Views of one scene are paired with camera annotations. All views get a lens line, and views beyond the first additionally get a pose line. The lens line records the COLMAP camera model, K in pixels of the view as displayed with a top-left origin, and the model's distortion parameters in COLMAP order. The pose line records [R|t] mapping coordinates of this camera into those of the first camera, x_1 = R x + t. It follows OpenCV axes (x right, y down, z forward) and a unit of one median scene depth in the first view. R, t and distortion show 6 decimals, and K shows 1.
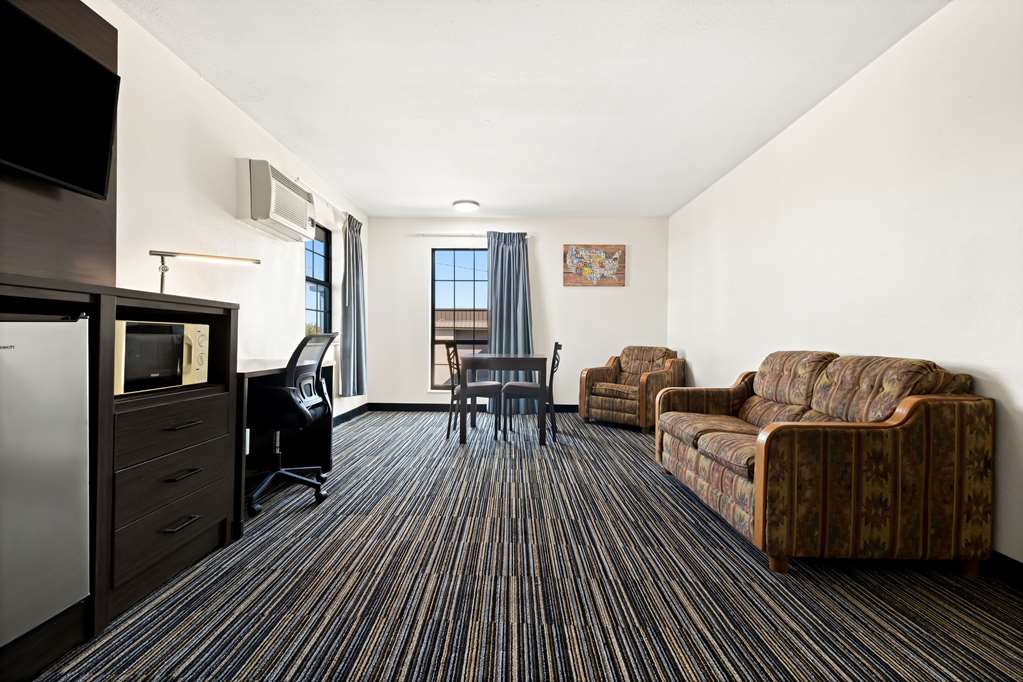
lens RADIAL K [[437.0, 0, 503.6], [0, 437.0, 338.0], [0, 0, 1]] dist [0.014724, -0.000664]
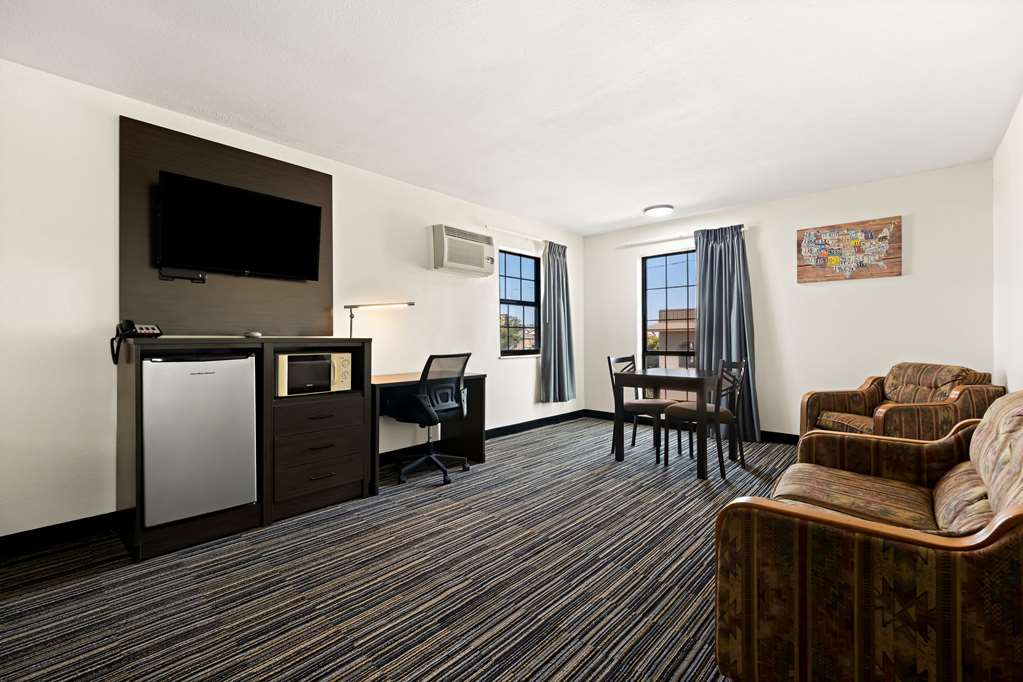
lens RADIAL K [[437.0, 0, 506.4], [0, 437.0, 338.3], [0, 0, 1]] dist [0.014724, -0.000664]
pose [[0.753695, -0.013586, -0.657084, 0.561421], [0.012566, 0.999901, -0.006260, -0.047783], [0.657104, -0.003539, 0.753791, 0.138657]]
